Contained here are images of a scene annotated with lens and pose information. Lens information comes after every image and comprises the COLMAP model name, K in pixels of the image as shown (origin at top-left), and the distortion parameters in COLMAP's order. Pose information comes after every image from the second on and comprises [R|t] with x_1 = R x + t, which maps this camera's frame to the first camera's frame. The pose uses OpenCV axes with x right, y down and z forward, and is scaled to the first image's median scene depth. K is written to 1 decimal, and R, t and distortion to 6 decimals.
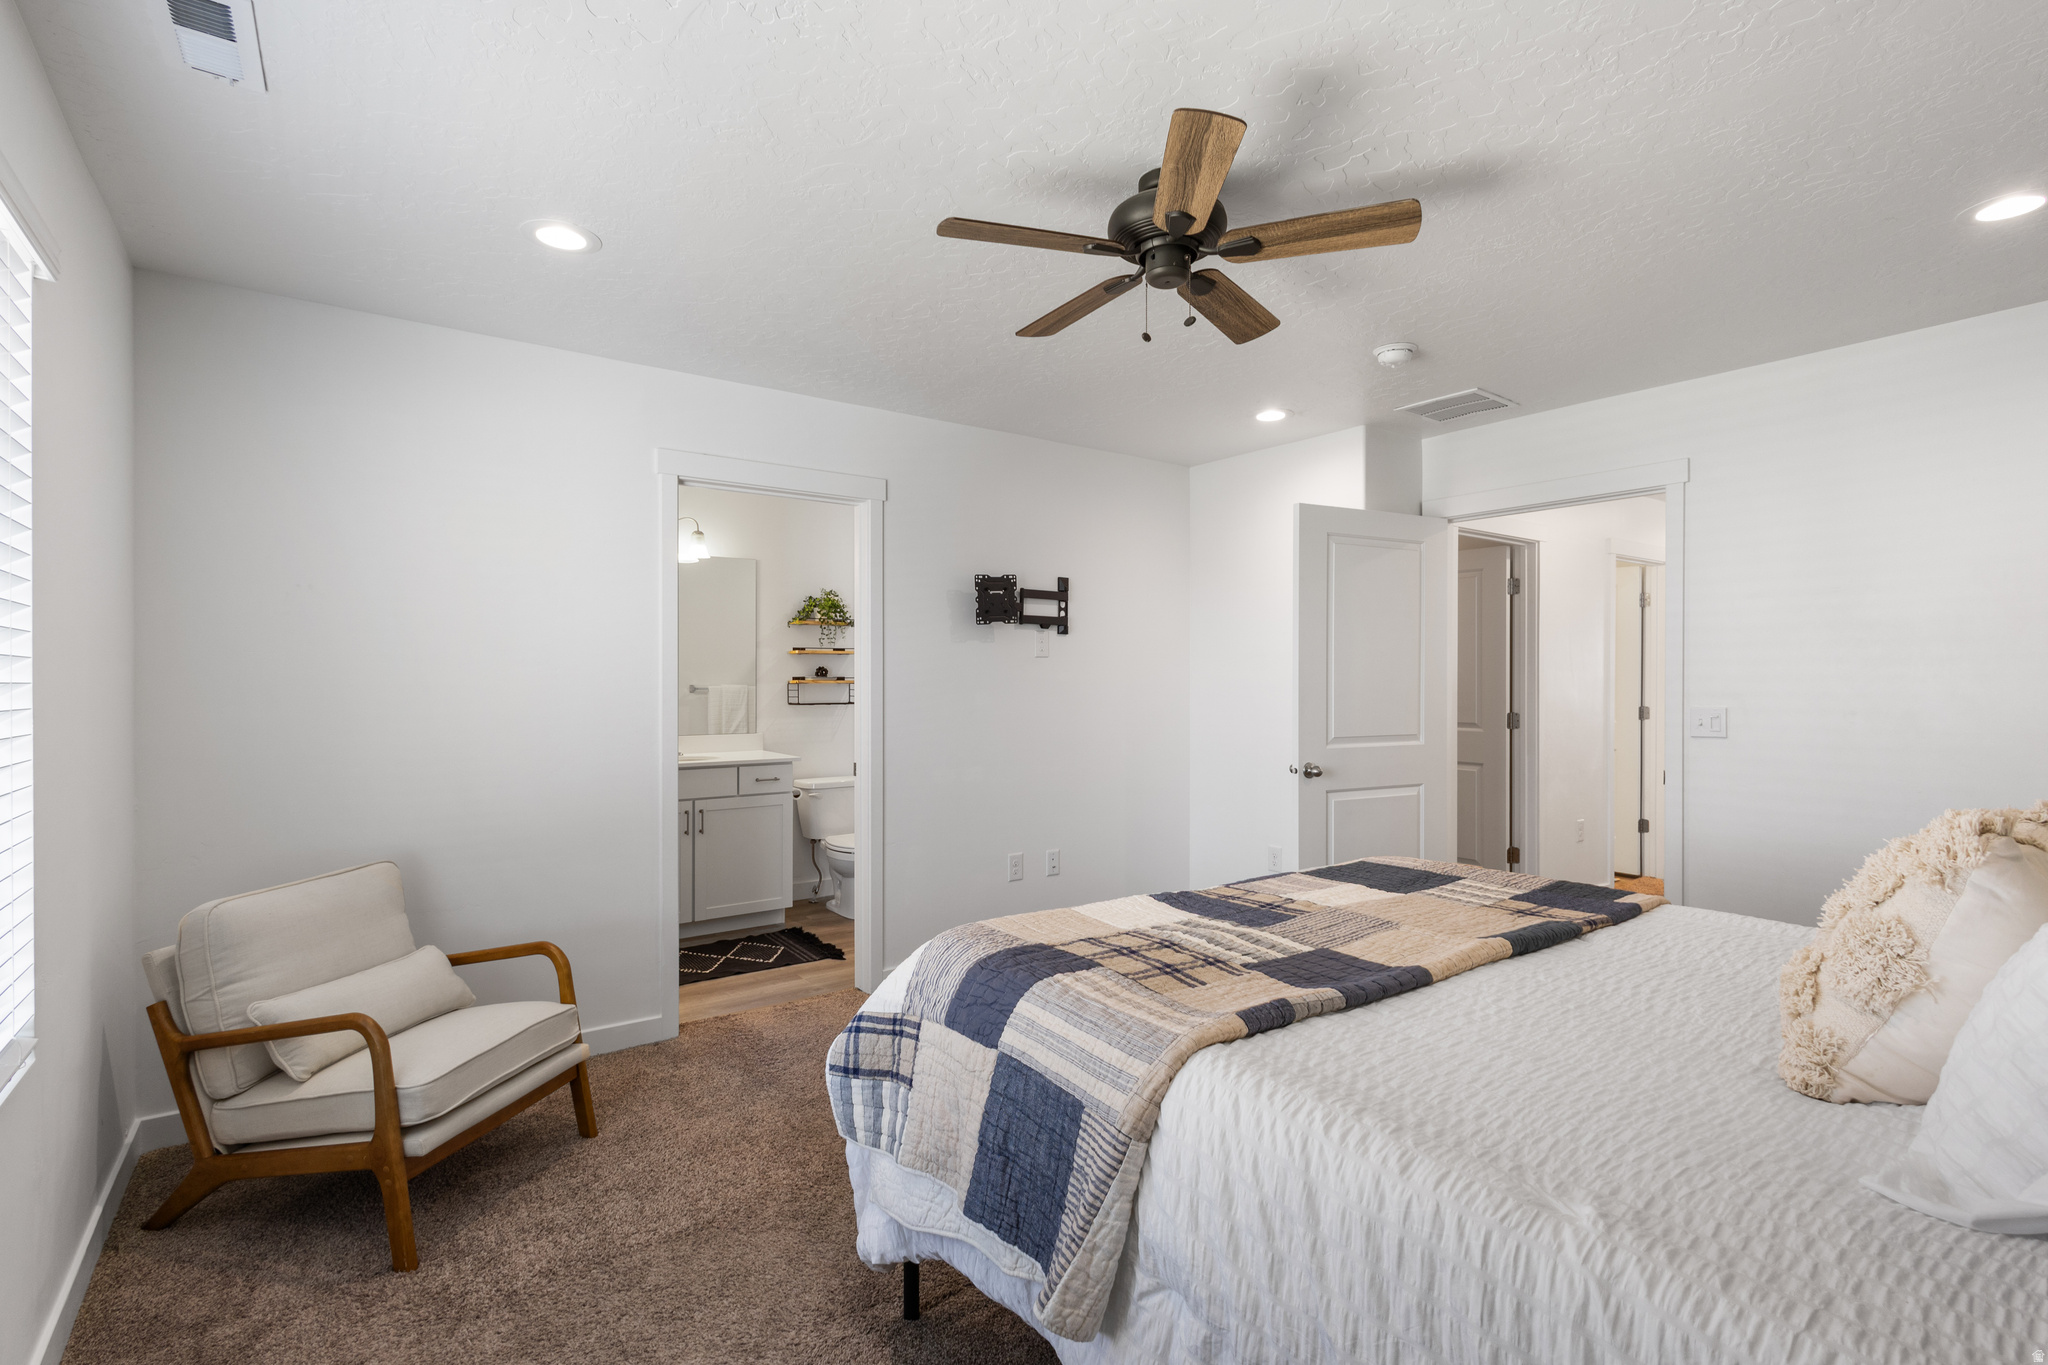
lens RADIAL K [[946.1, 0, 1035.0], [0, 946.1, 677.6], [0, 0, 1]] dist [-0.002182, 0.000005]
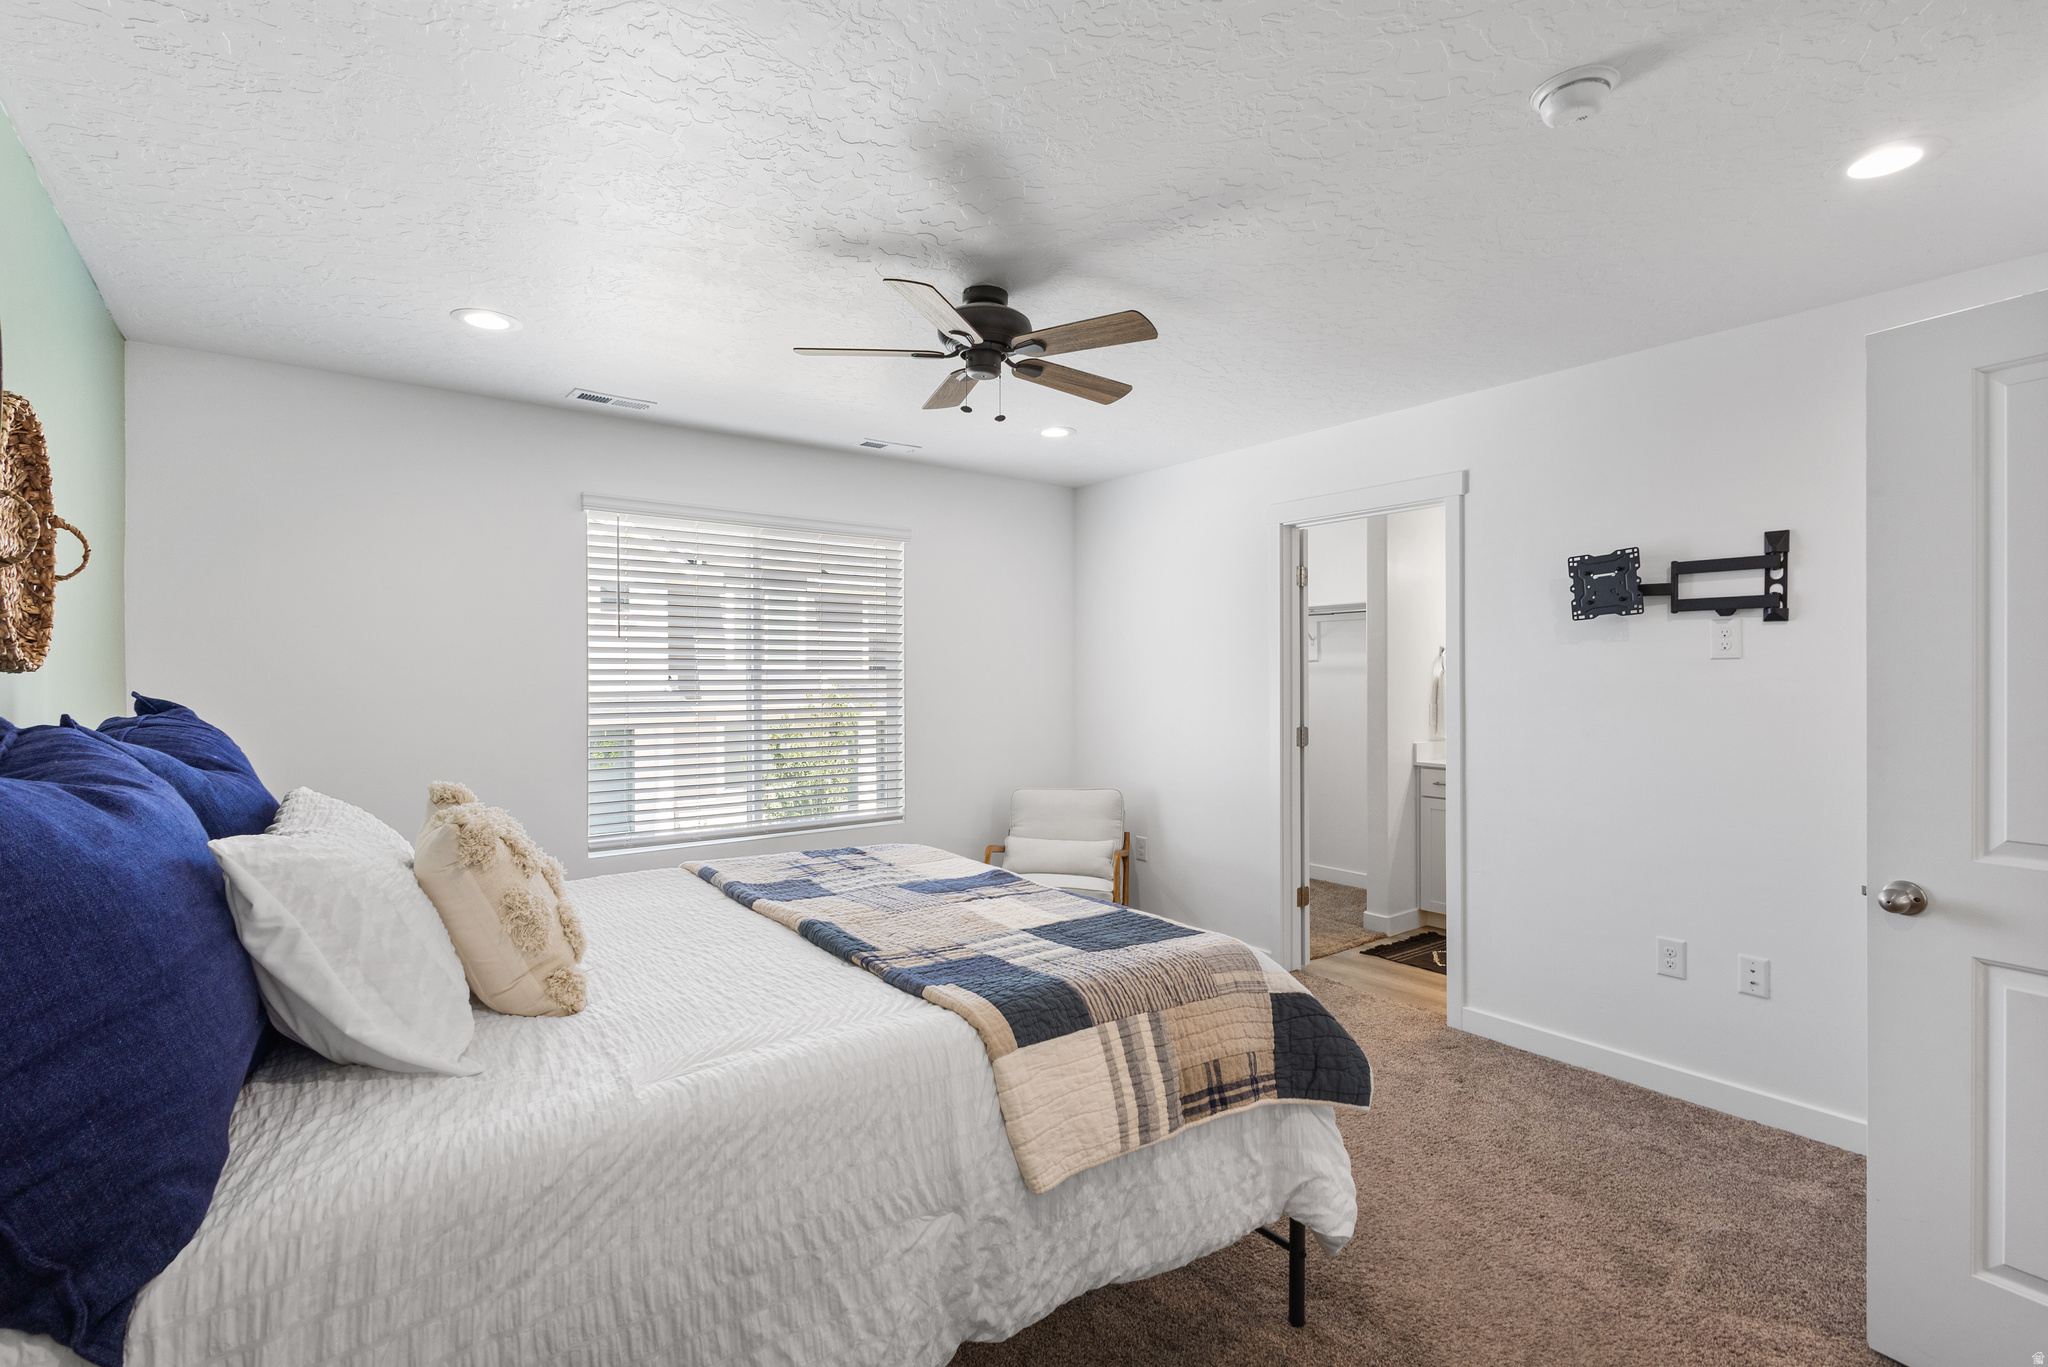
lens RADIAL K [[946.1, 0, 1023.7], [0, 946.1, 679.4], [0, 0, 1]] dist [-0.002182, 0.000005]
pose [[-0.002153, 0.001144, -0.999997, 0.709394], [-0.000630, 0.999999, 0.001145, -0.008256], [0.999997, 0.000633, -0.002152, 0.541600]]
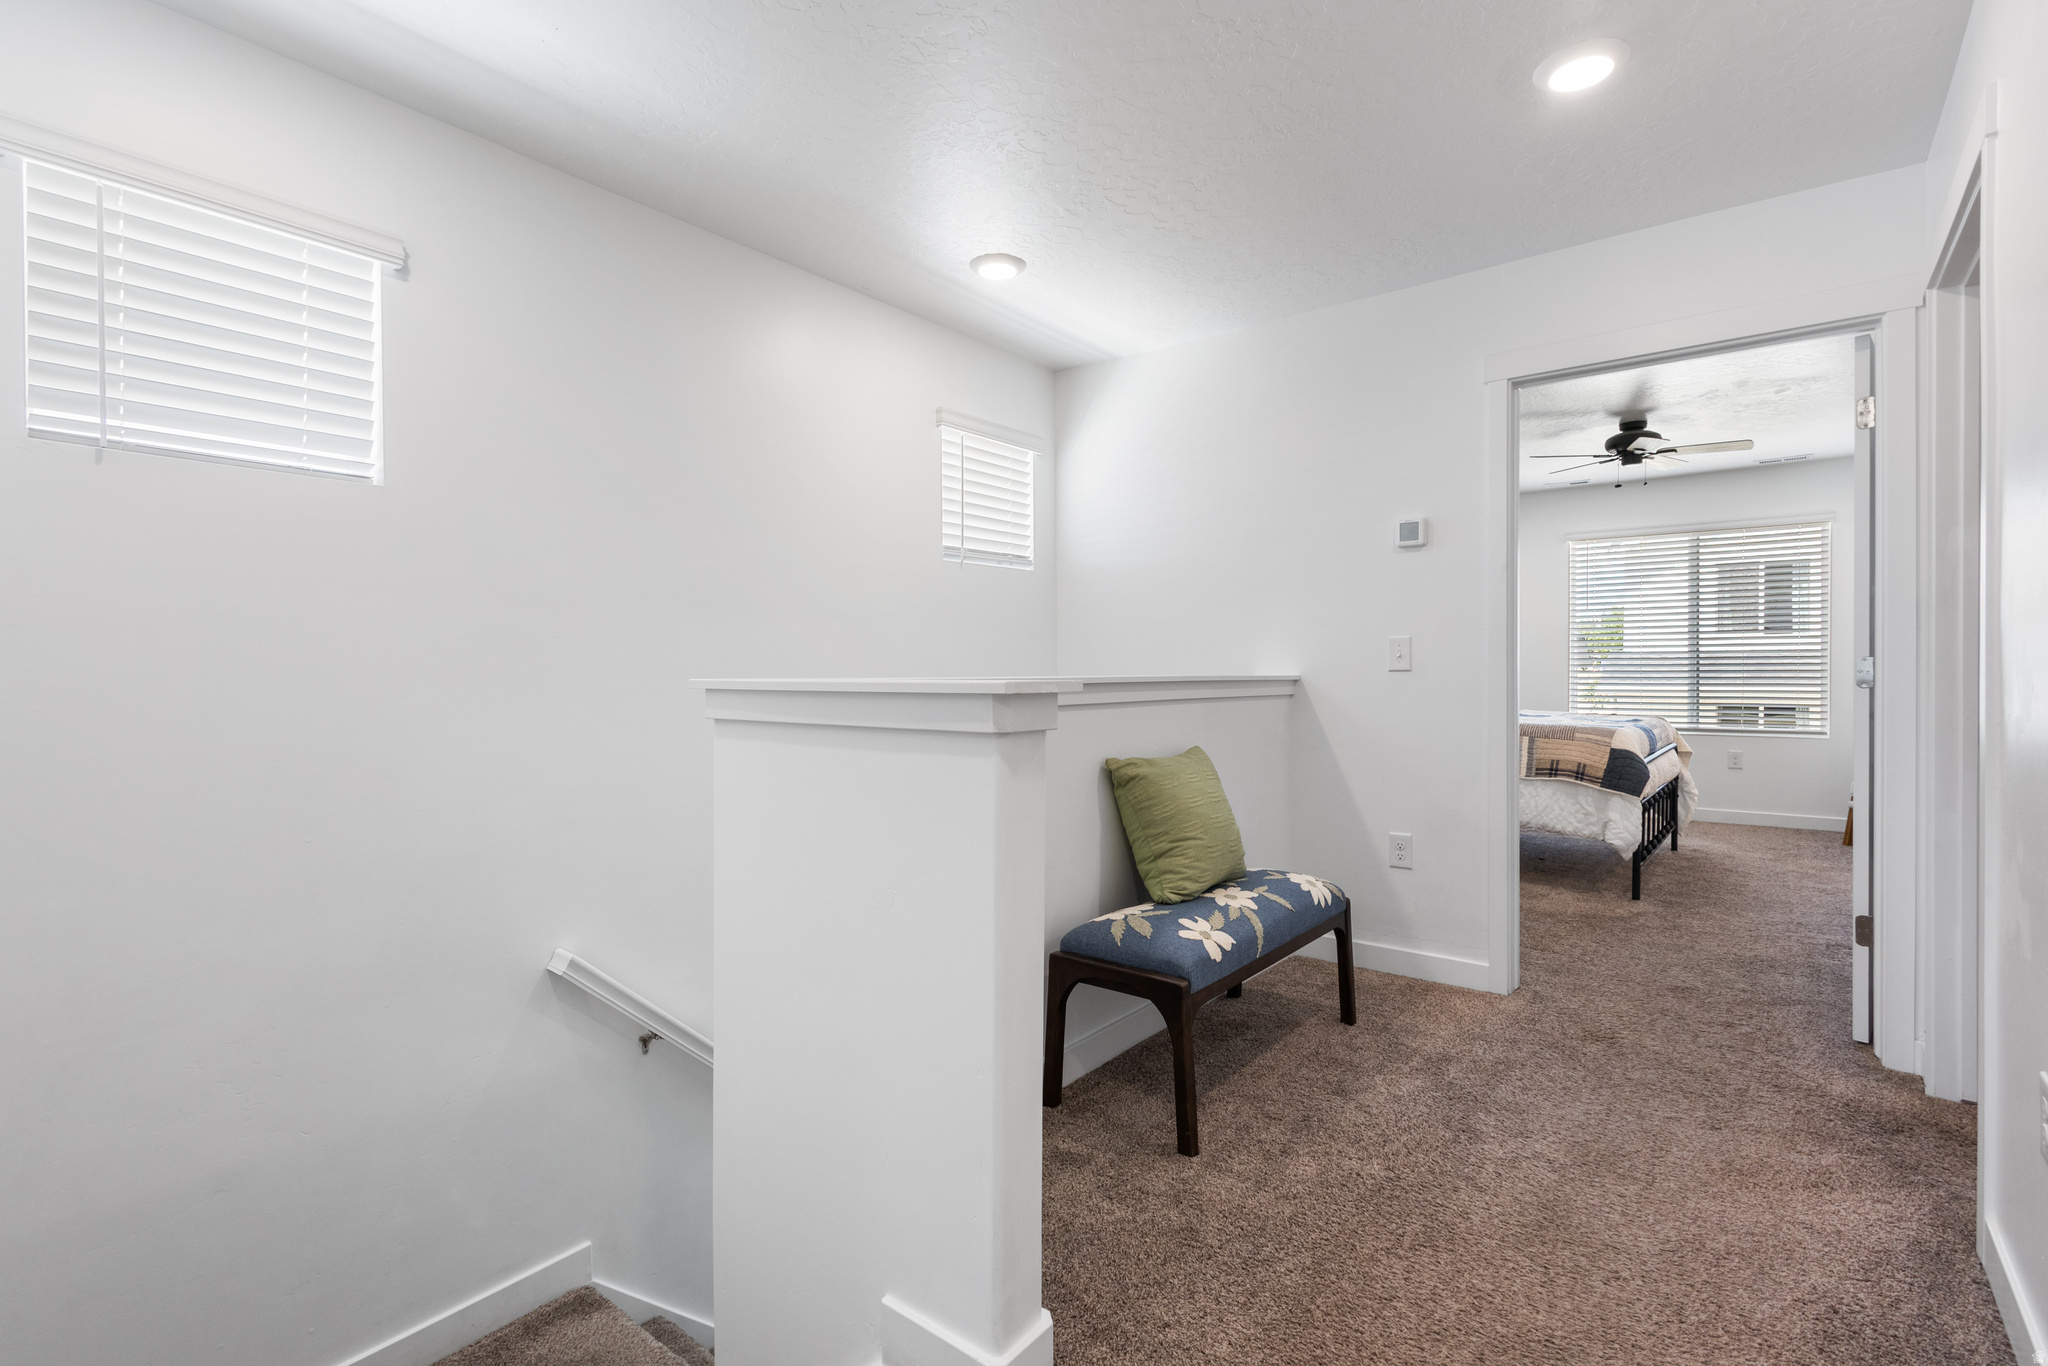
lens RADIAL K [[946.1, 0, 1006.7], [0, 946.1, 678.6], [0, 0, 1]] dist [-0.002182, 0.000005]
pose [[-0.971789, 0.004761, -0.235805, 1.163247], [0.002607, 0.999952, 0.009448, 0.053071], [0.235839, 0.008567, -0.971754, 1.524241]]
